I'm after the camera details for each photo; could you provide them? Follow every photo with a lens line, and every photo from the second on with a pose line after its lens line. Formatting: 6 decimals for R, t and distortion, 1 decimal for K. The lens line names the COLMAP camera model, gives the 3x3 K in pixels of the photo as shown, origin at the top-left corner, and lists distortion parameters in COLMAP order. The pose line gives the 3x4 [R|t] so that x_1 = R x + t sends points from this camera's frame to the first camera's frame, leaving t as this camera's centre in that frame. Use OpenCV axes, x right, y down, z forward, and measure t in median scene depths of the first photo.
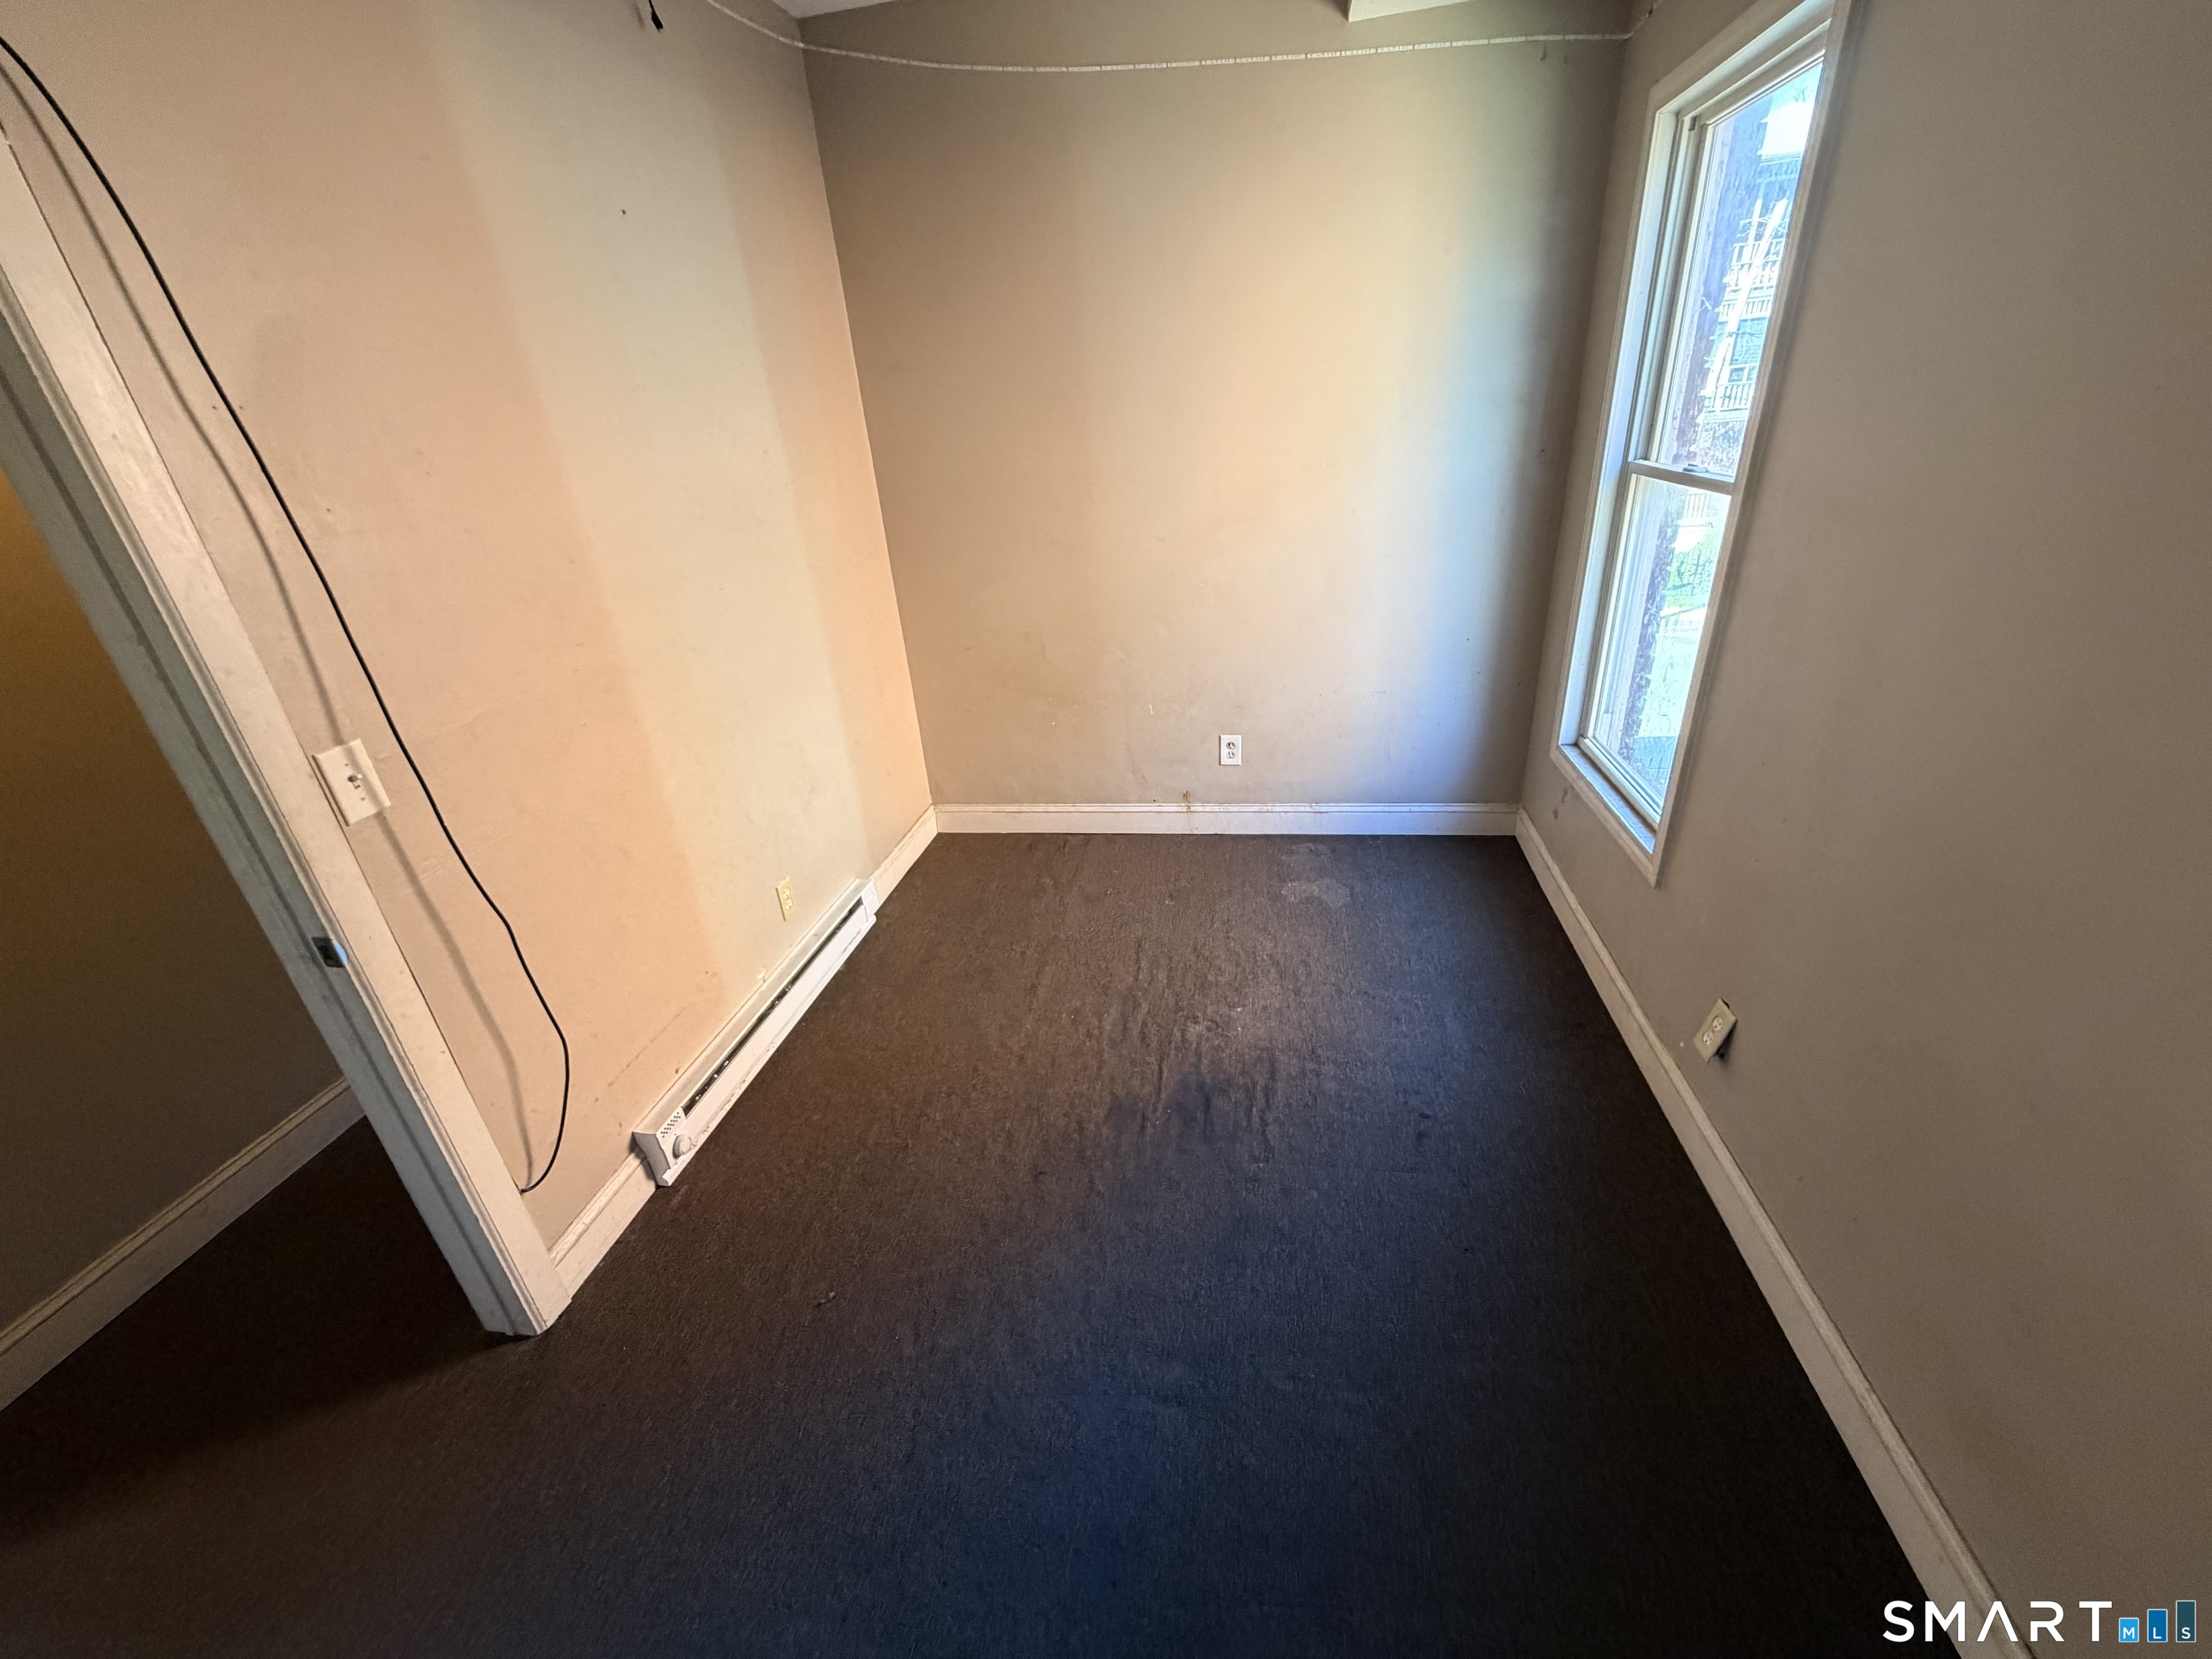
lens RADIAL K [[882.8, 0, 1100.9], [0, 882.8, 829.8], [0, 0, 1]] dist [-0.003265, -0.000361]
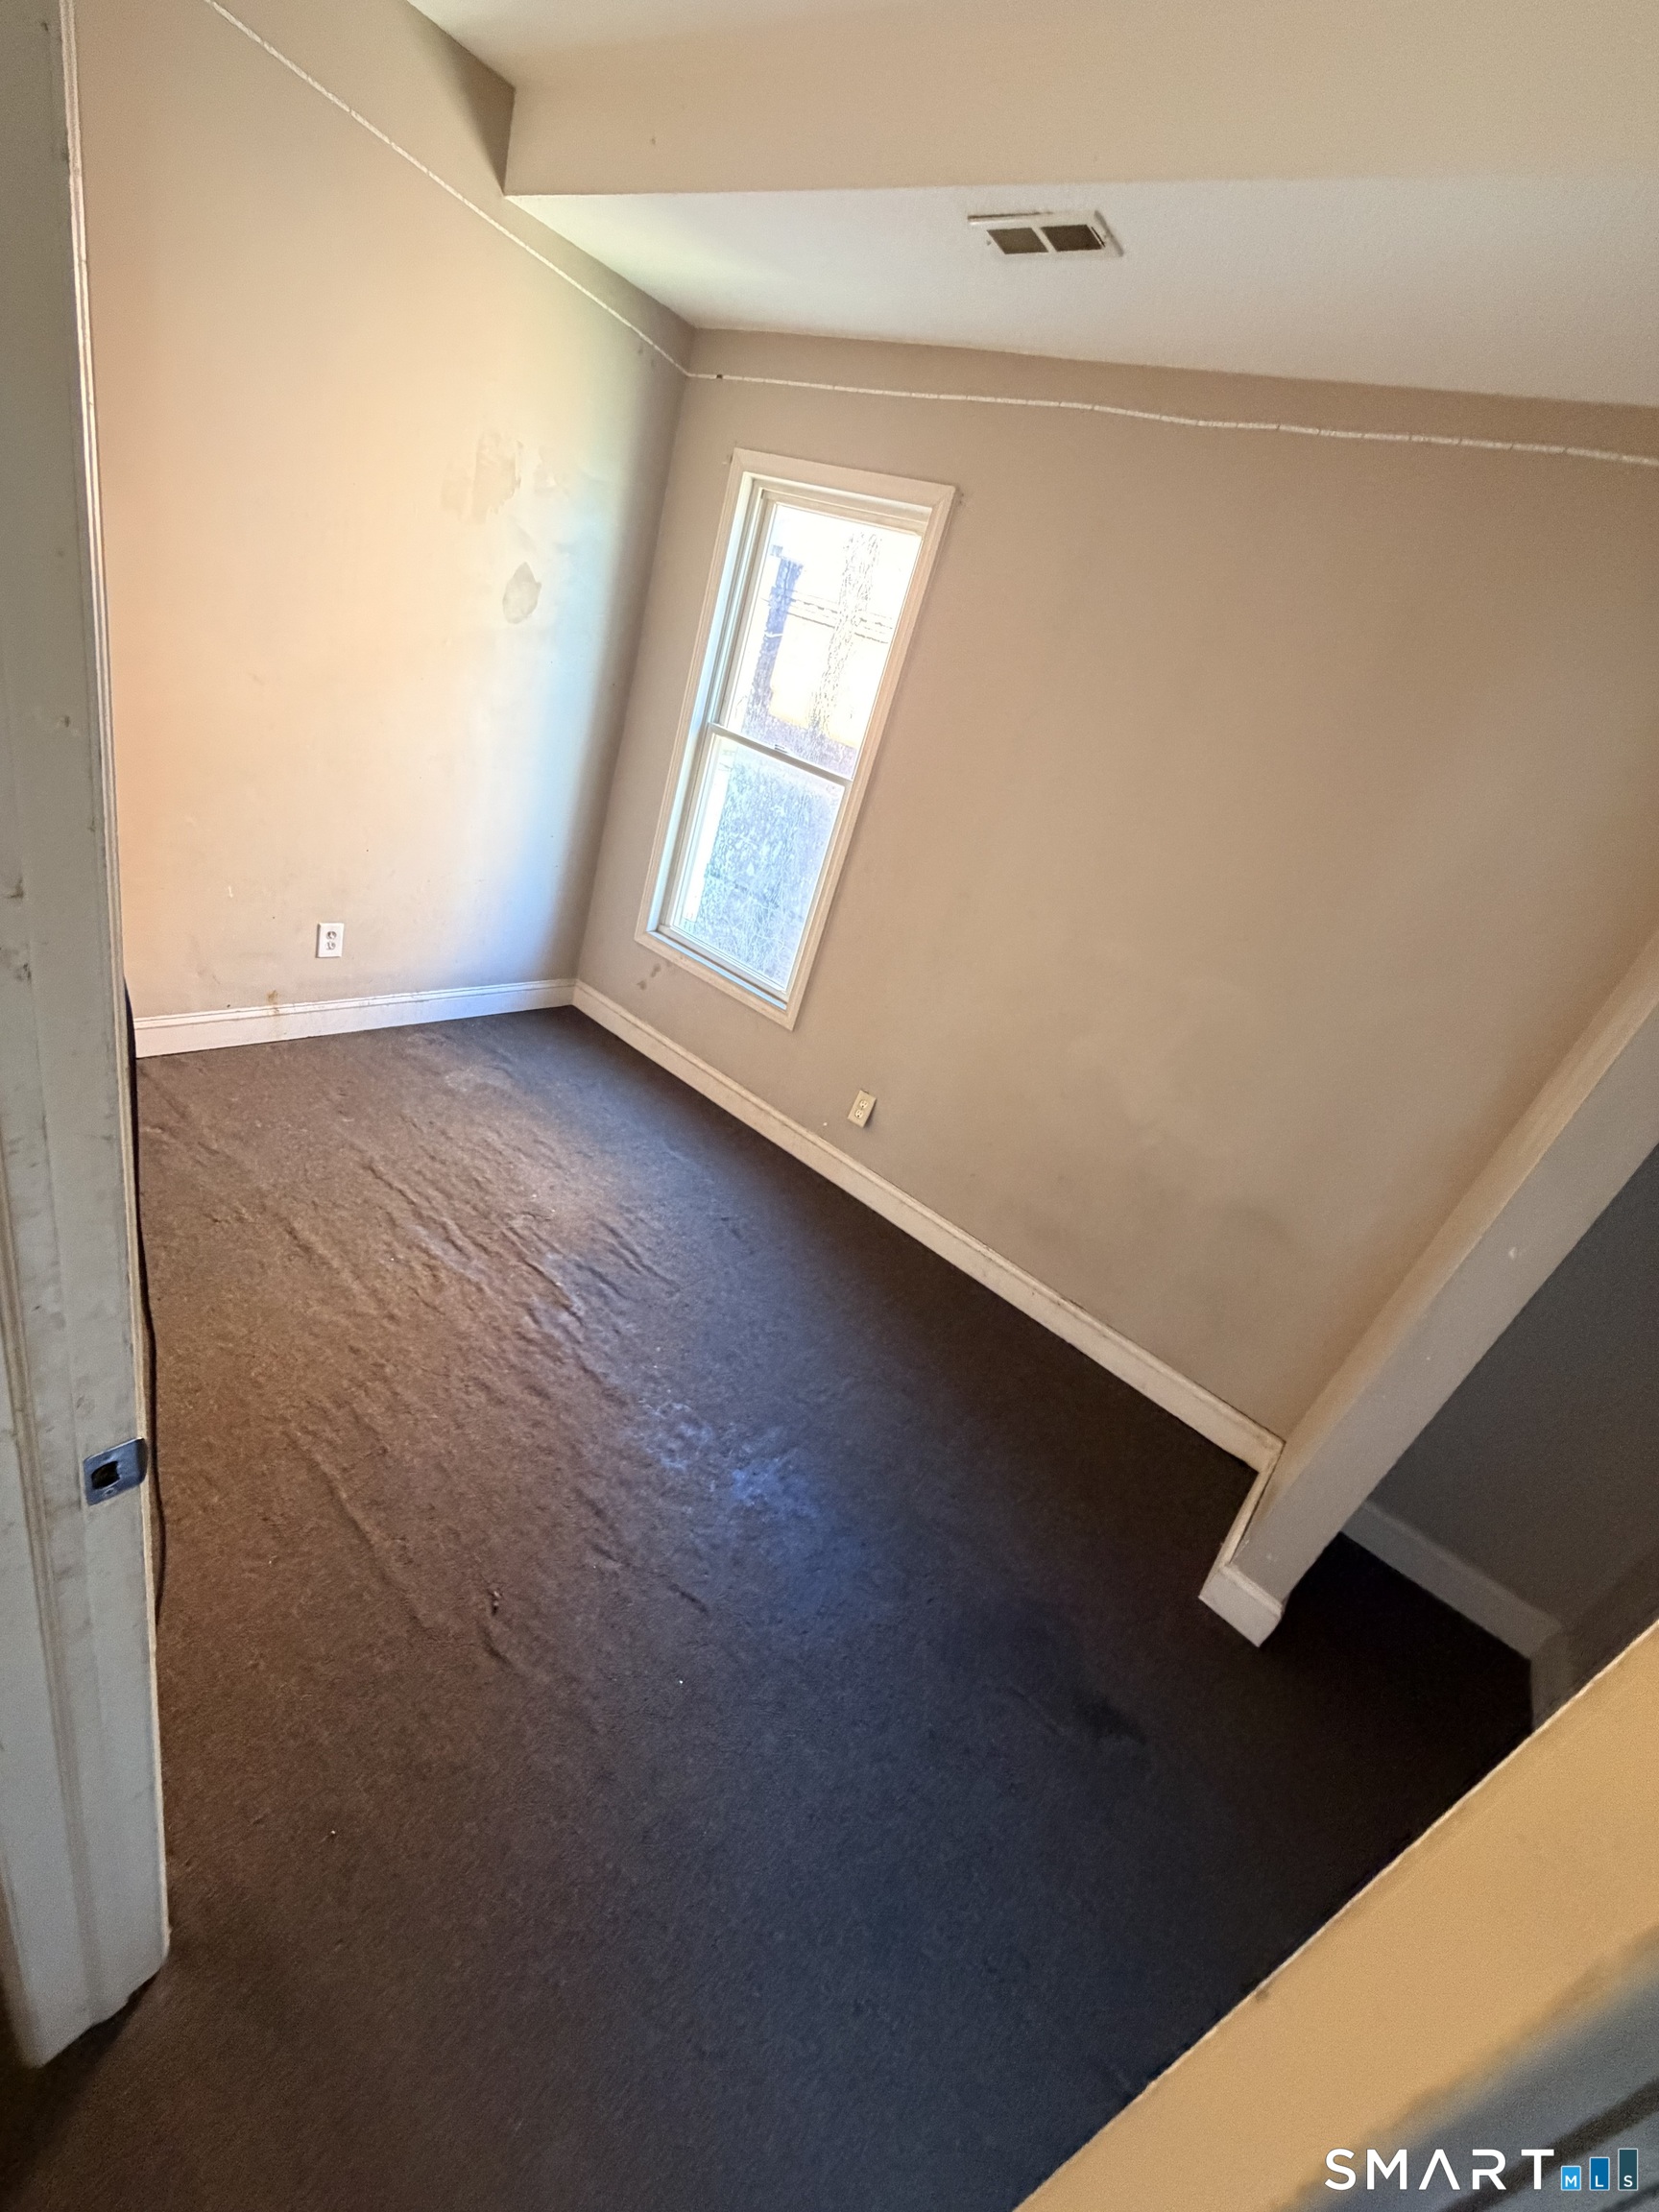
lens RADIAL K [[882.8, 0, 832.3], [0, 882.8, 1107.2], [0, 0, 1]] dist [-0.003265, -0.000361]
pose [[0.427152, -0.202678, 0.881171, -0.471472], [0.073574, 0.979113, 0.189540, -0.059369], [-0.901181, -0.016132, 0.433142, 0.169301]]
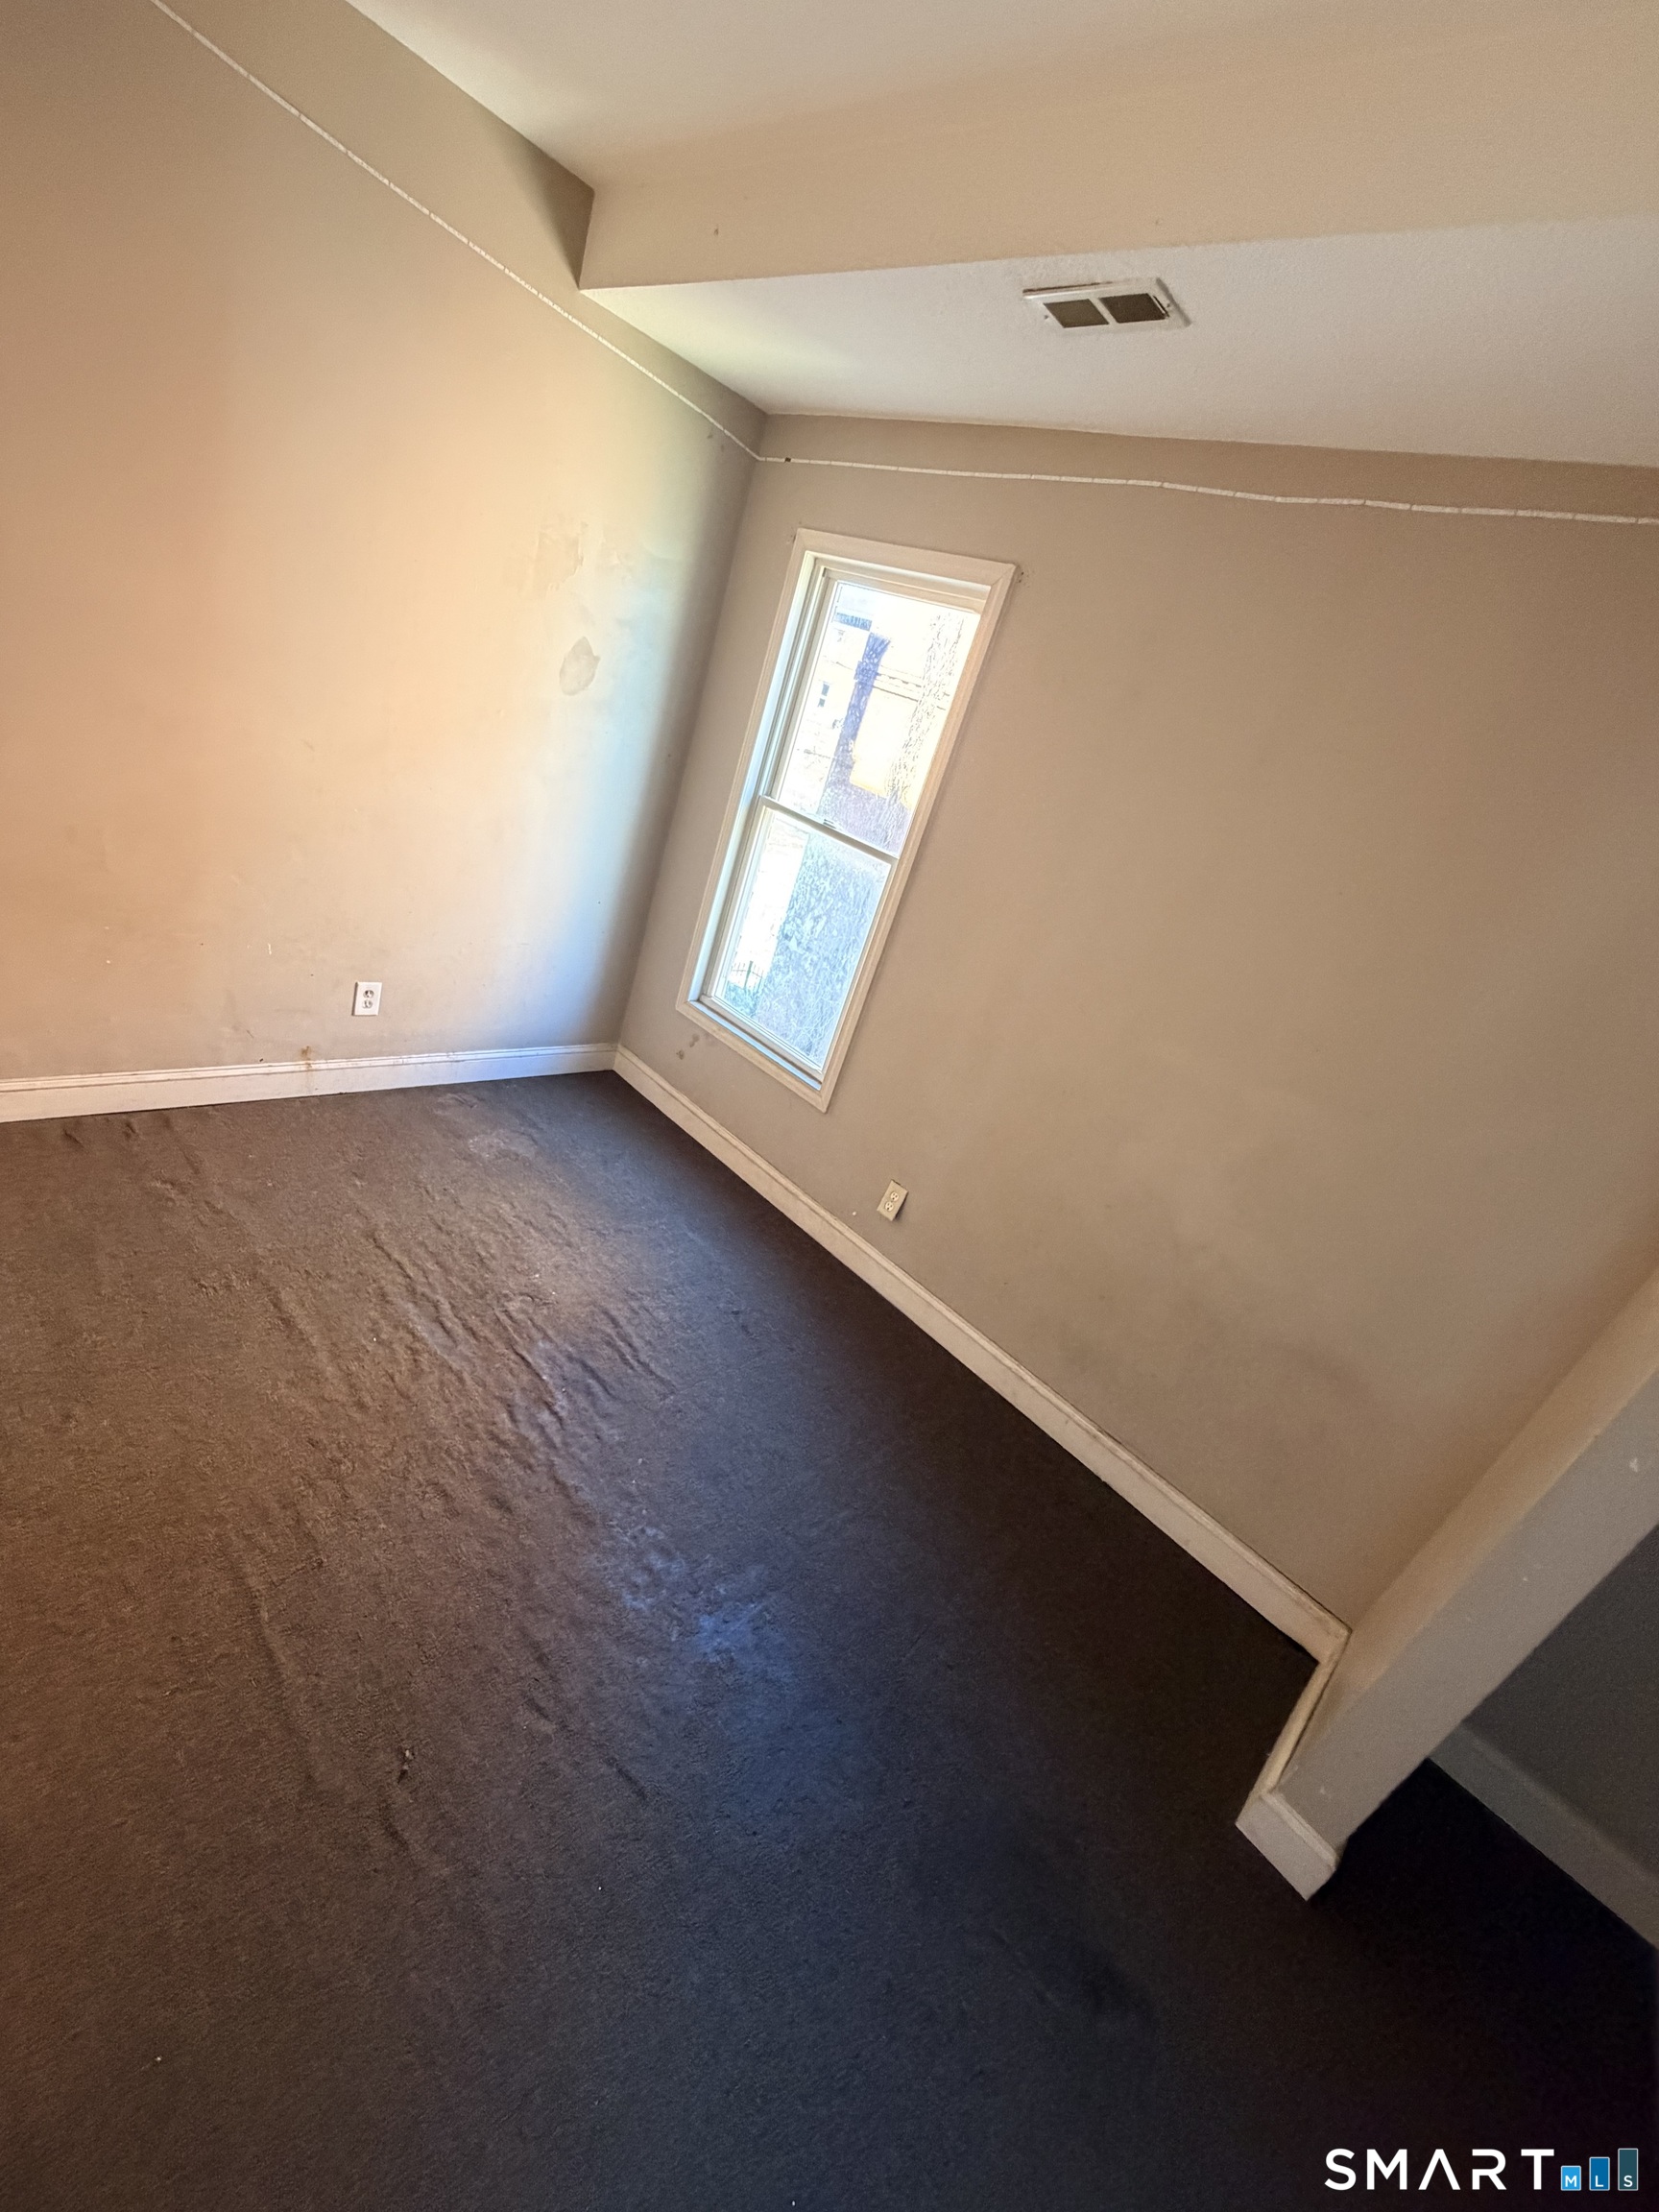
lens RADIAL K [[882.8, 0, 831.4], [0, 882.8, 1105.6], [0, 0, 1]] dist [-0.003265, -0.000361]
pose [[0.508817, -0.117687, 0.852792, -0.399667], [0.029821, 0.992427, 0.119164, -0.078847], [-0.860358, -0.035202, 0.508473, 0.155481]]
